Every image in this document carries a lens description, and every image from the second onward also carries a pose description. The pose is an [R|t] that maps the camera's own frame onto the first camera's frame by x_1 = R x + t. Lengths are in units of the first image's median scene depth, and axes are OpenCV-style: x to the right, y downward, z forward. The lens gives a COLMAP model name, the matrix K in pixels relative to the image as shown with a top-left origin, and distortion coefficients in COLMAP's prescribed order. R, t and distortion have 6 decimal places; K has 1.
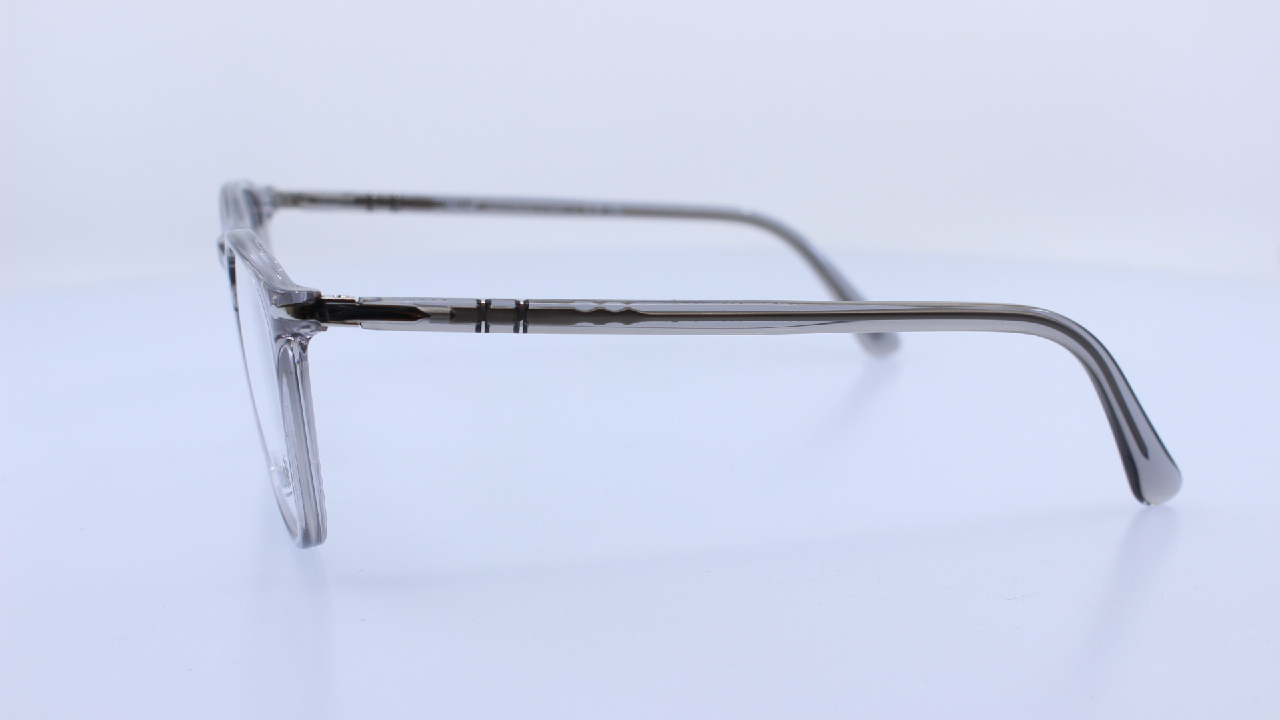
lens RADIAL K [[1660.4, 0, 640.0], [0, 1660.4, 360.0], [0, 0, 1]] dist [-0.087961, 0.004431]
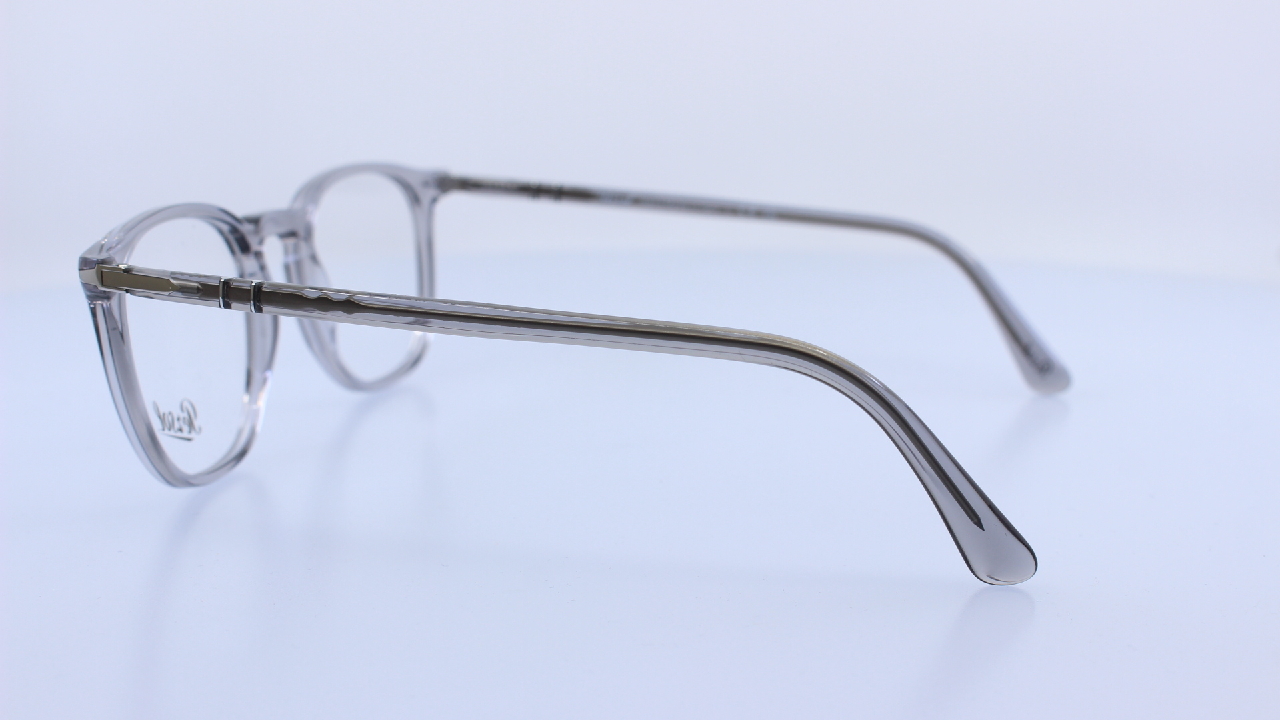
lens RADIAL K [[1660.4, 0, 640.0], [0, 1660.4, 360.0], [0, 0, 1]] dist [-0.087961, 0.004431]
pose [[0.869492, 0.102922, -0.483105, 0.620041], [-0.101269, 0.994419, 0.029589, -0.039585], [0.483454, 0.023196, 0.875062, 0.171031]]
